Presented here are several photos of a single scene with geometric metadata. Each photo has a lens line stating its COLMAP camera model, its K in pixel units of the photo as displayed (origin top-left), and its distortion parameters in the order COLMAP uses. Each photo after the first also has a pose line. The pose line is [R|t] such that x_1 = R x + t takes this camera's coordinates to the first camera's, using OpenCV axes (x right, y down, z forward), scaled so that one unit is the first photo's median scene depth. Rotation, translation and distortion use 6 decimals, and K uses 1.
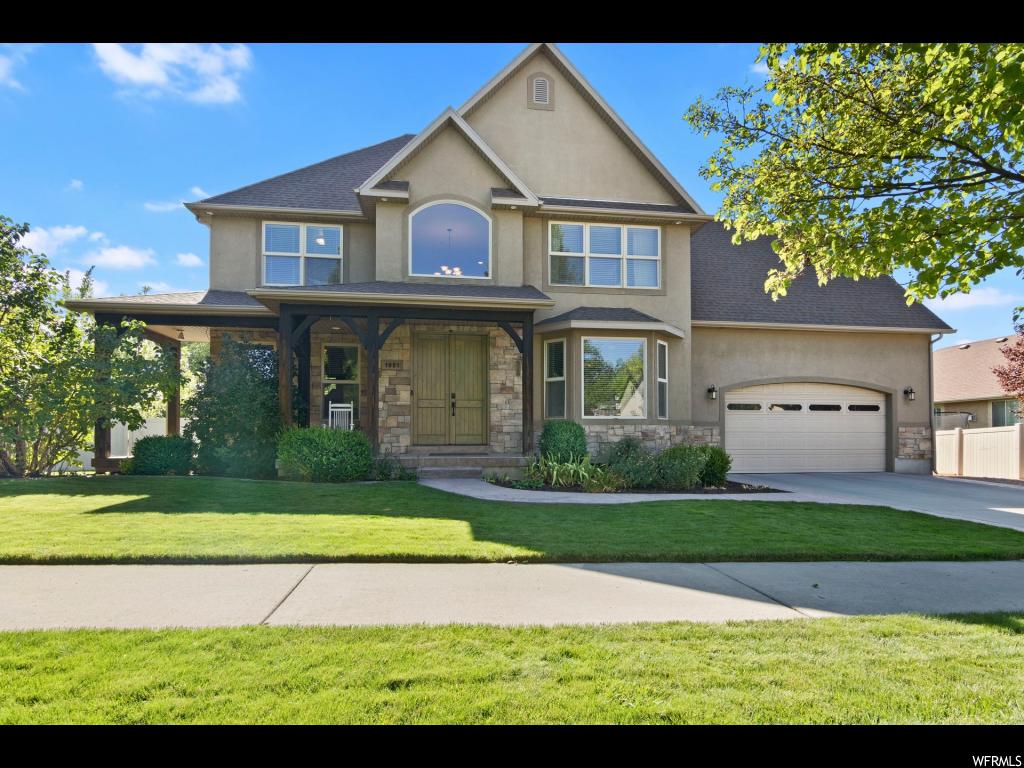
lens RADIAL K [[519.5, 0, 514.2], [0, 519.5, 382.7], [0, 0, 1]] dist [0.005701, -0.000291]
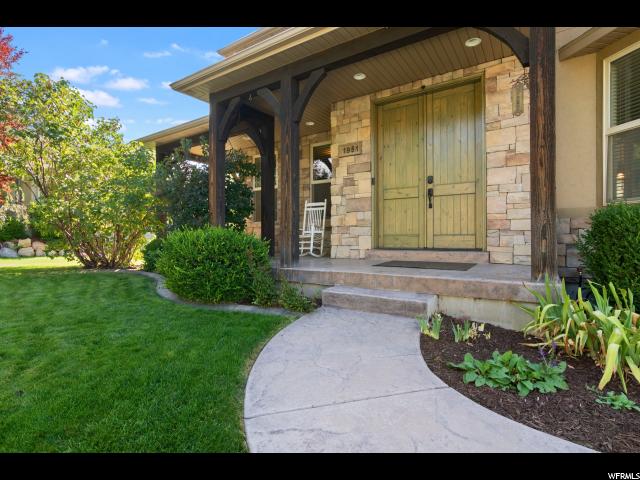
lens RADIAL K [[324.7, 0, 323.5], [0, 324.7, 231.7], [0, 0, 1]] dist [0.005701, -0.000291]
pose [[0.760153, -0.014187, -0.649589, 0.057849], [0.077214, 0.994649, 0.068634, 0.053878], [0.645140, -0.102330, 0.757181, 0.565565]]
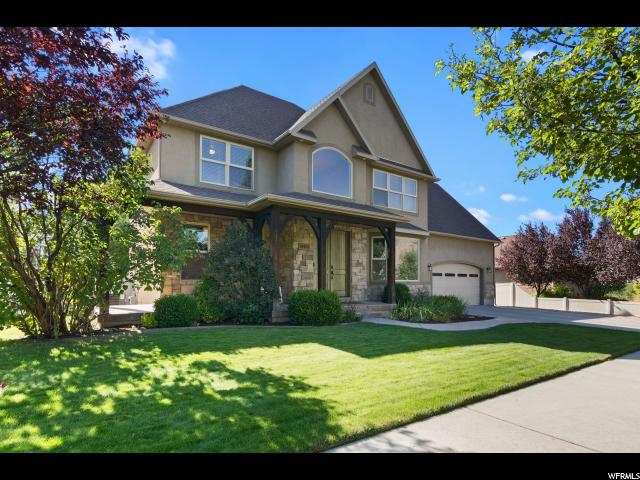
lens RADIAL K [[324.7, 0, 317.7], [0, 324.7, 246.0], [0, 0, 1]] dist [0.005701, -0.000291]
pose [[0.892638, 0.054140, 0.447512, -0.620376], [-0.052294, 0.998496, -0.016489, -0.021681], [-0.447731, -0.008683, 0.894126, 0.101302]]
